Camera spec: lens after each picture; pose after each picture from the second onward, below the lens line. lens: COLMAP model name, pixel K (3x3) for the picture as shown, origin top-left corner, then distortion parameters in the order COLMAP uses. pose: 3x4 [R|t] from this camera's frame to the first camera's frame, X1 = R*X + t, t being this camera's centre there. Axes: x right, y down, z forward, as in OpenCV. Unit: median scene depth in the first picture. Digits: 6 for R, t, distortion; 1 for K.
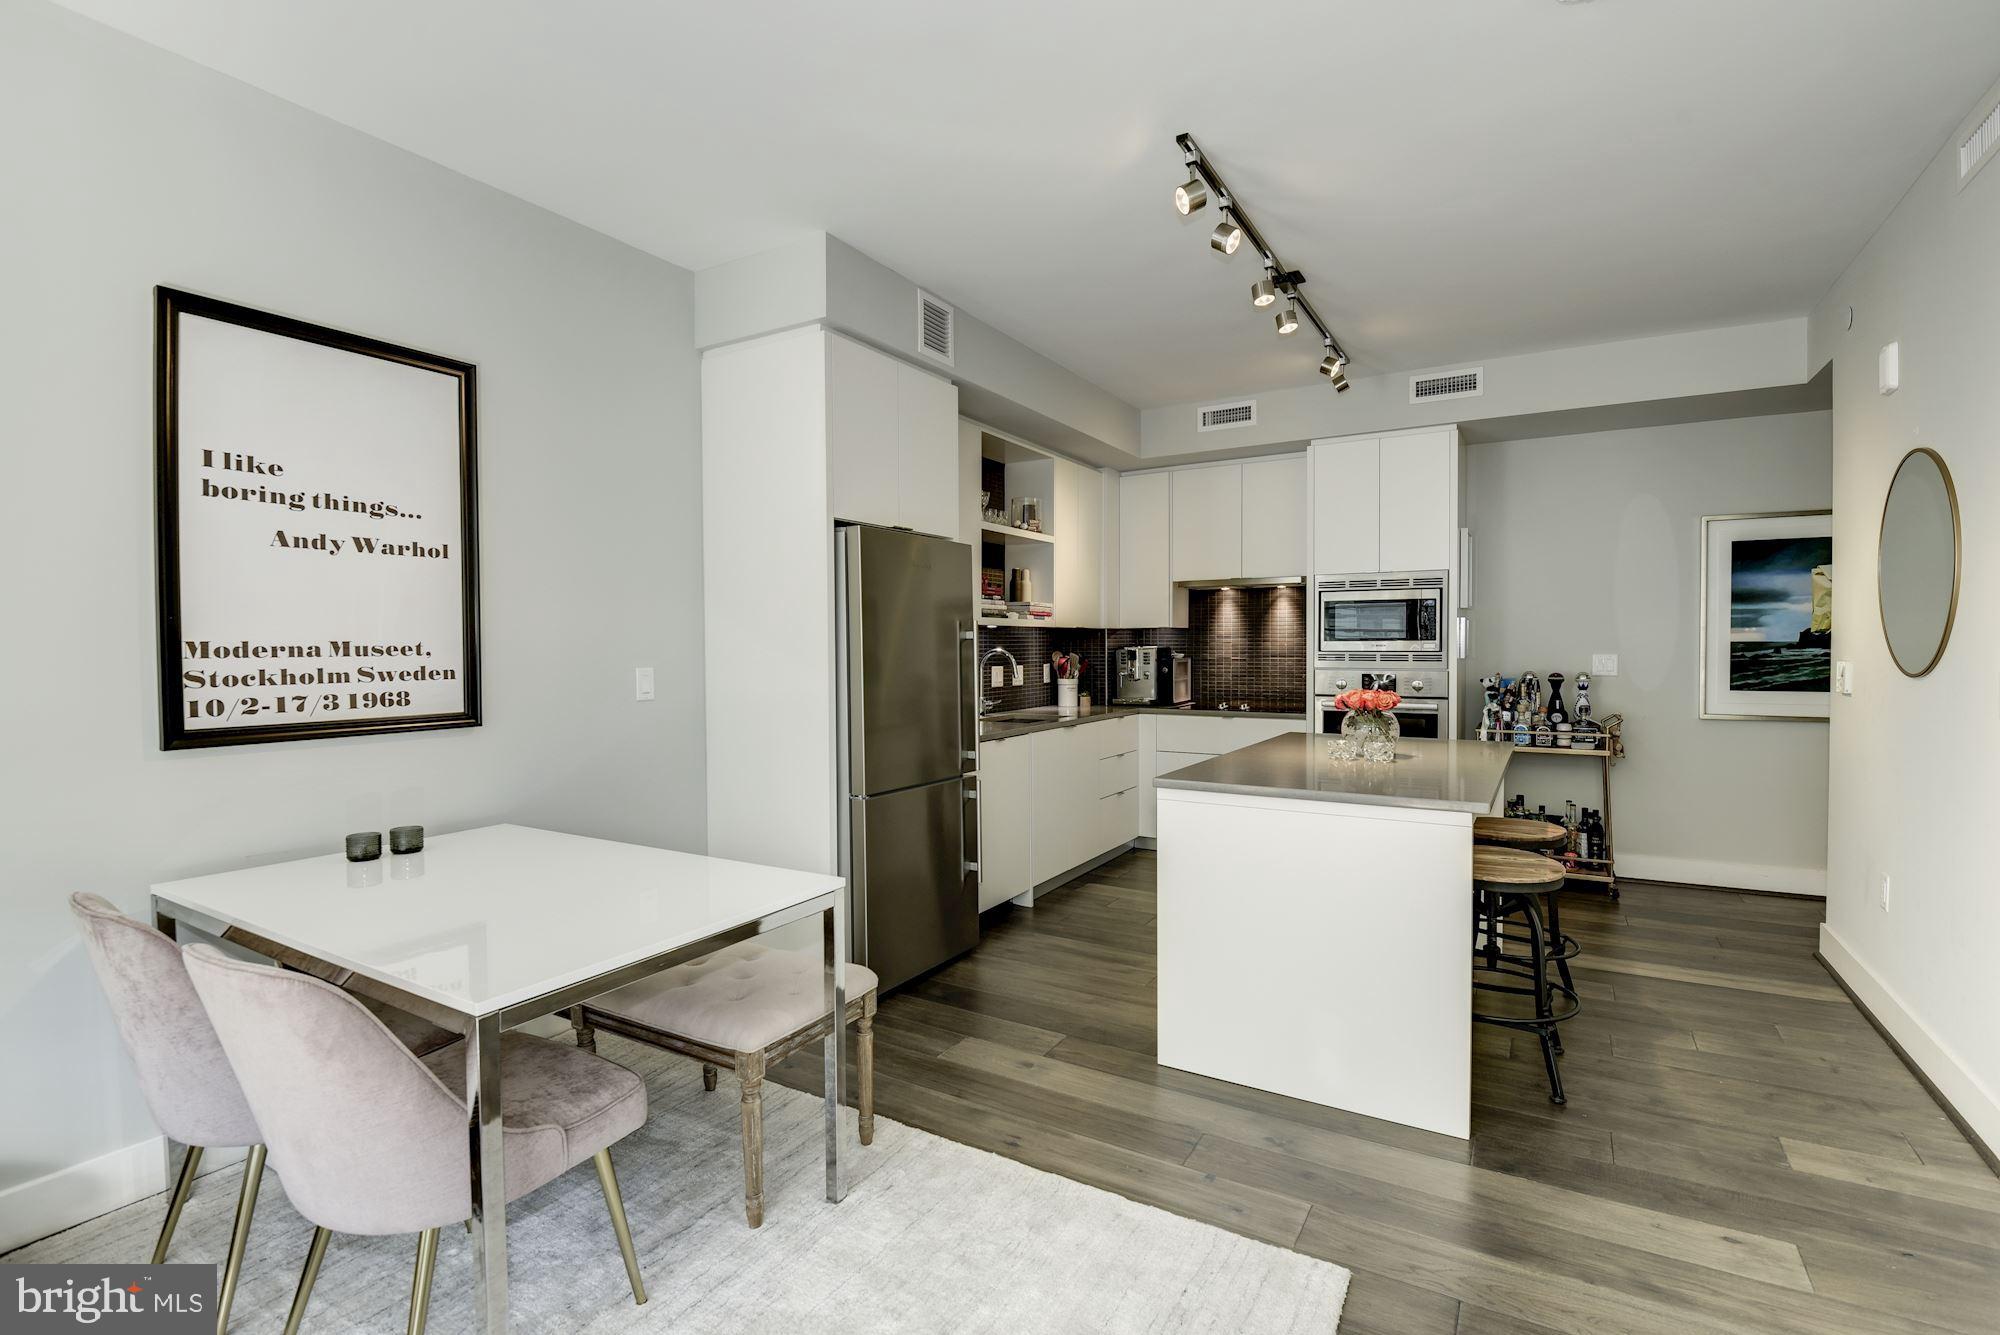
lens RADIAL K [[912.5, 0, 1003.7], [0, 912.5, 664.3], [0, 0, 1]] dist [0.005724, -0.019674]
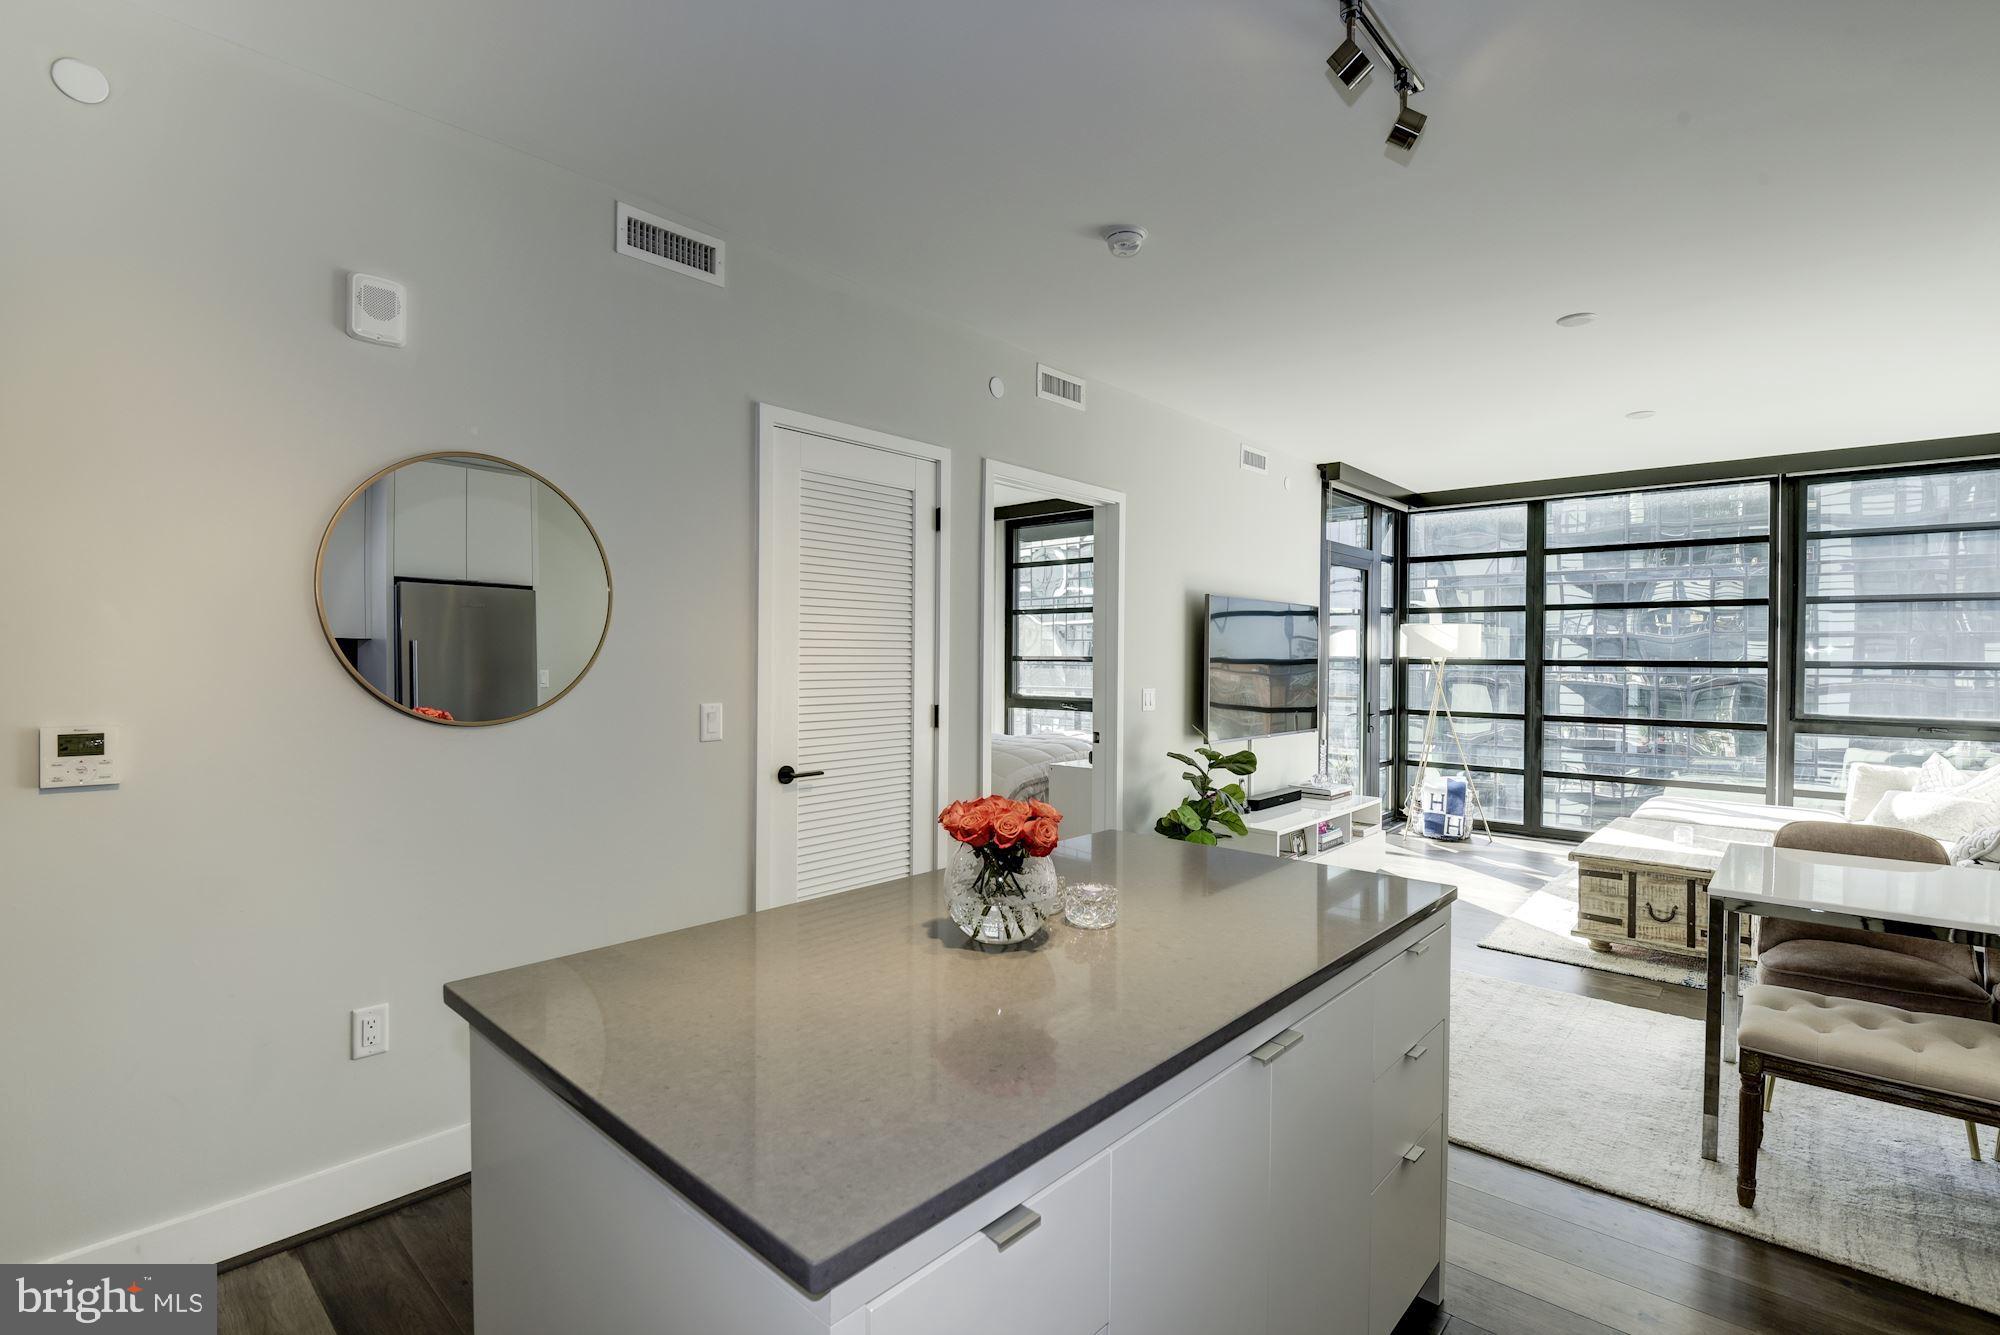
lens RADIAL K [[912.5, 0, 1003.7], [0, 912.5, 664.3], [0, 0, 1]] dist [0.005724, -0.019674]
pose [[-0.980932, -0.002916, 0.194331, 0.219662], [0.002481, 0.999618, 0.027520, -0.038736], [-0.194337, 0.027477, -0.980550, 1.034545]]
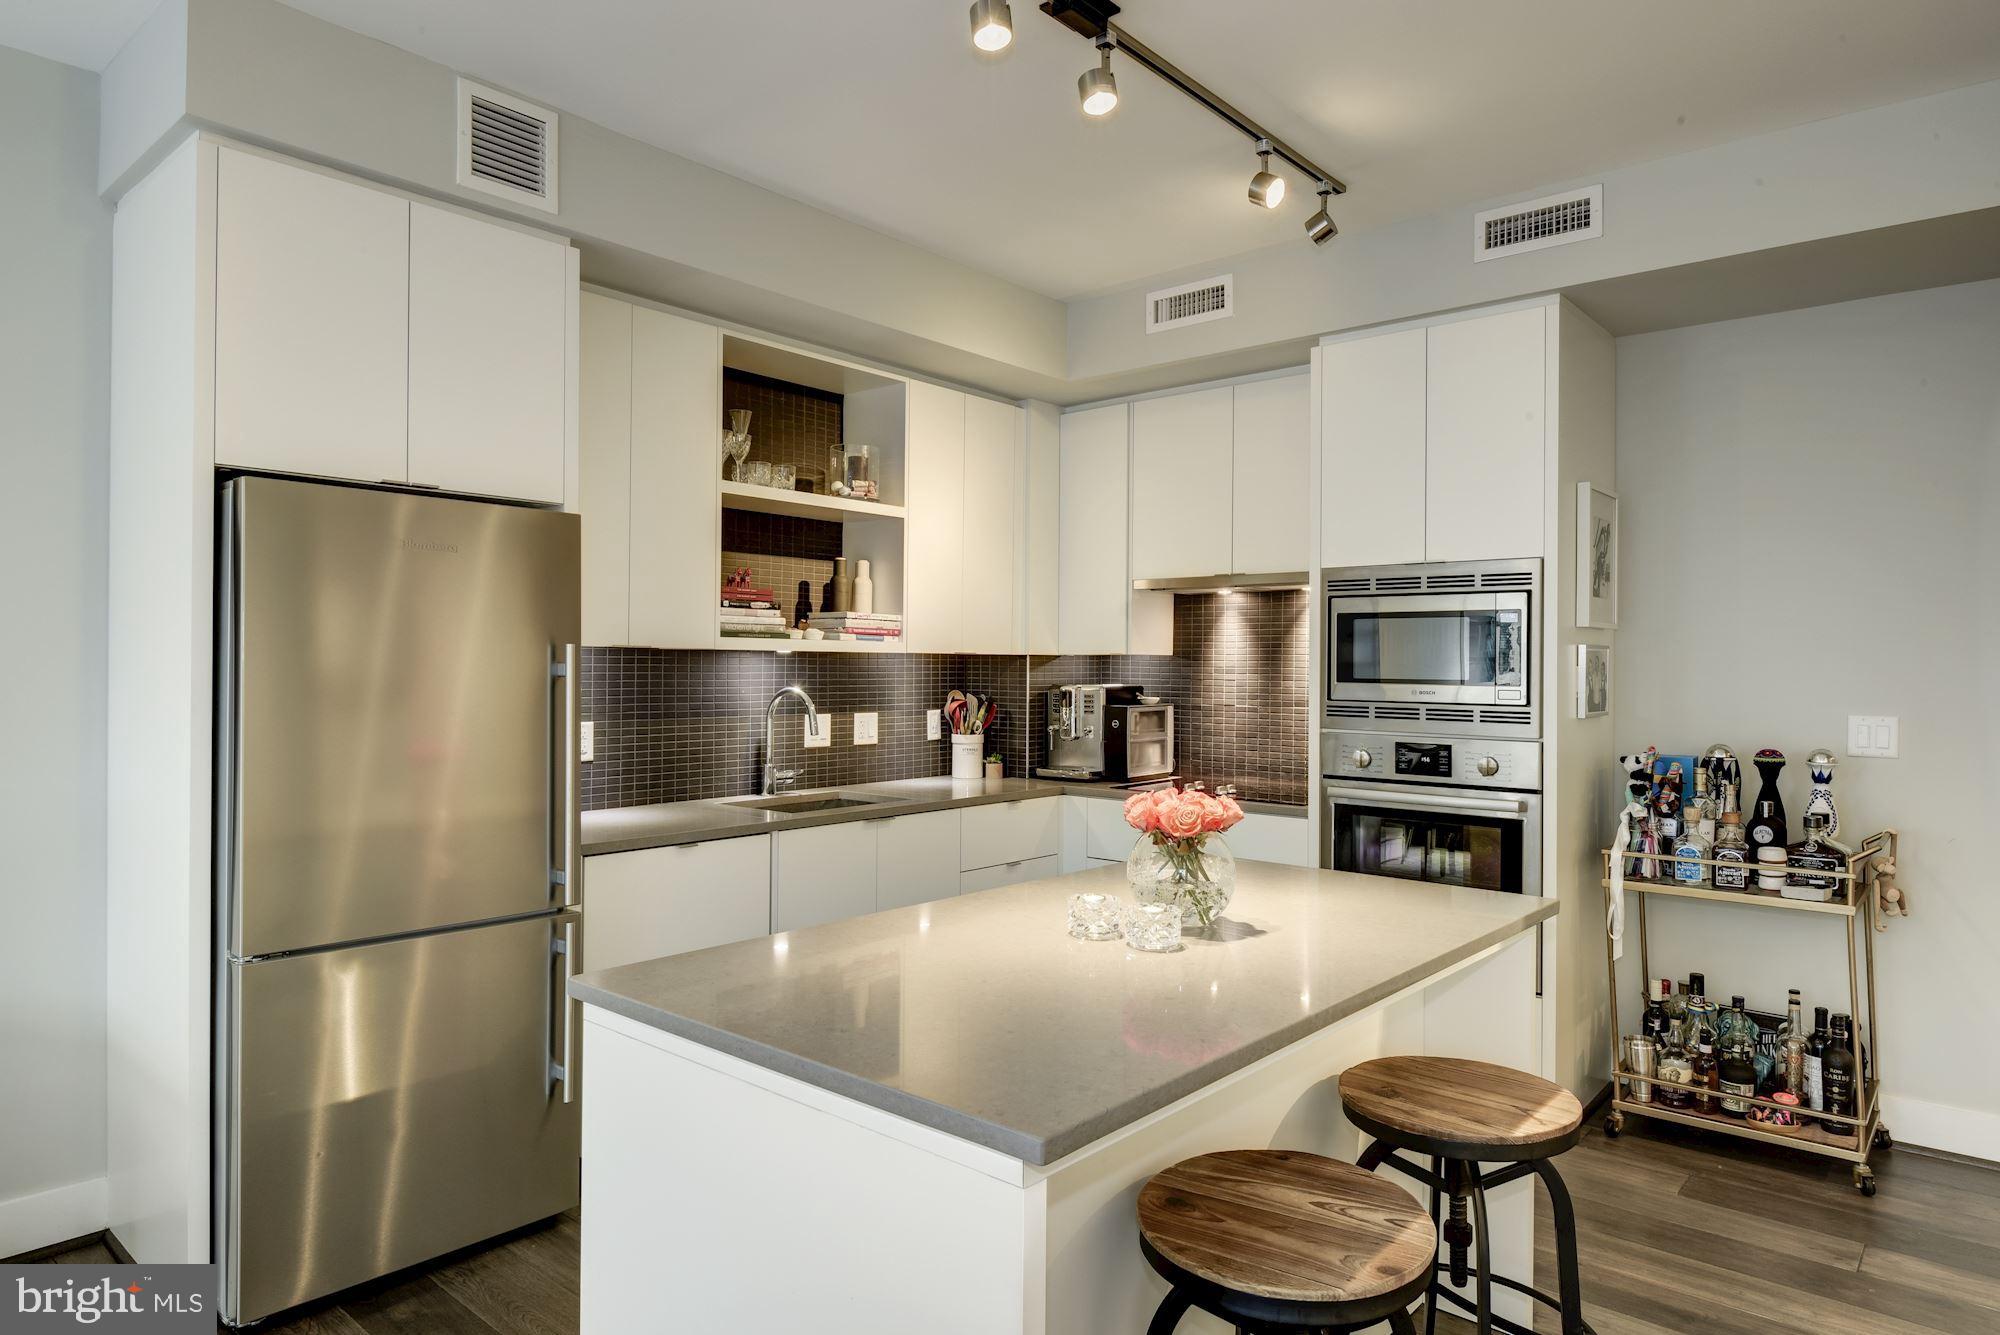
lens RADIAL K [[1185.4, 0, 1000.0], [0, 1185.4, 667.5], [0, 0, 1]] dist [0.002340, -0.001639]
pose [[0.984371, 0.012865, -0.175639, 0.296043], [-0.016445, 0.999685, -0.018944, -0.018793], [0.175340, 0.021536, 0.984272, 0.244953]]
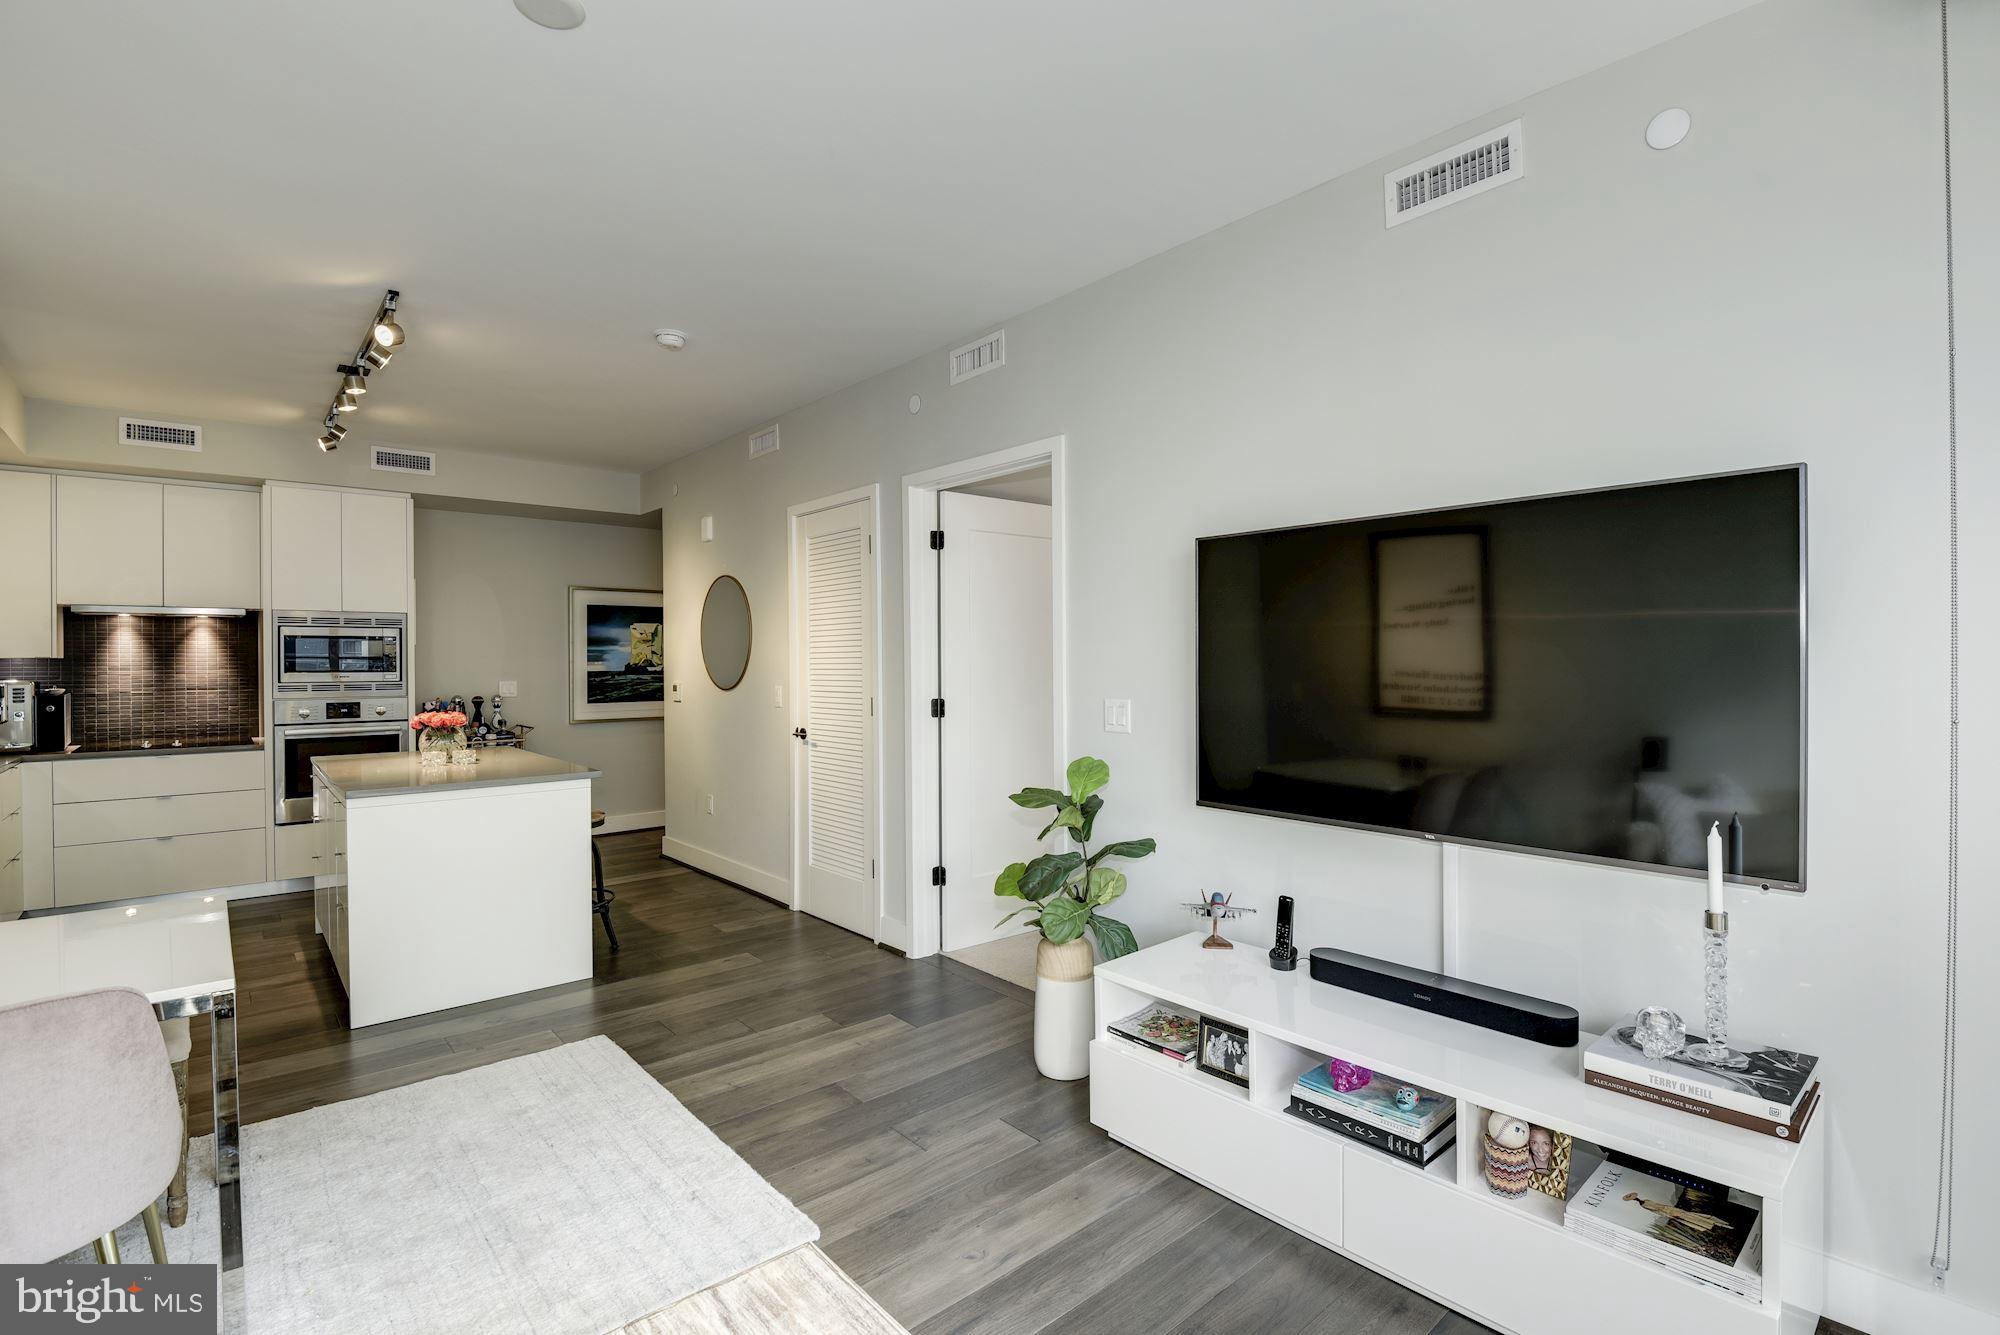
lens RADIAL K [[912.5, 0, 1003.7], [0, 912.5, 664.3], [0, 0, 1]] dist [0.005724, -0.019674]
pose [[0.309145, -0.000448, 0.951015, -0.419236], [0.025417, 0.999647, -0.007791, -0.006952], [-0.950675, 0.026580, 0.309048, -0.120792]]
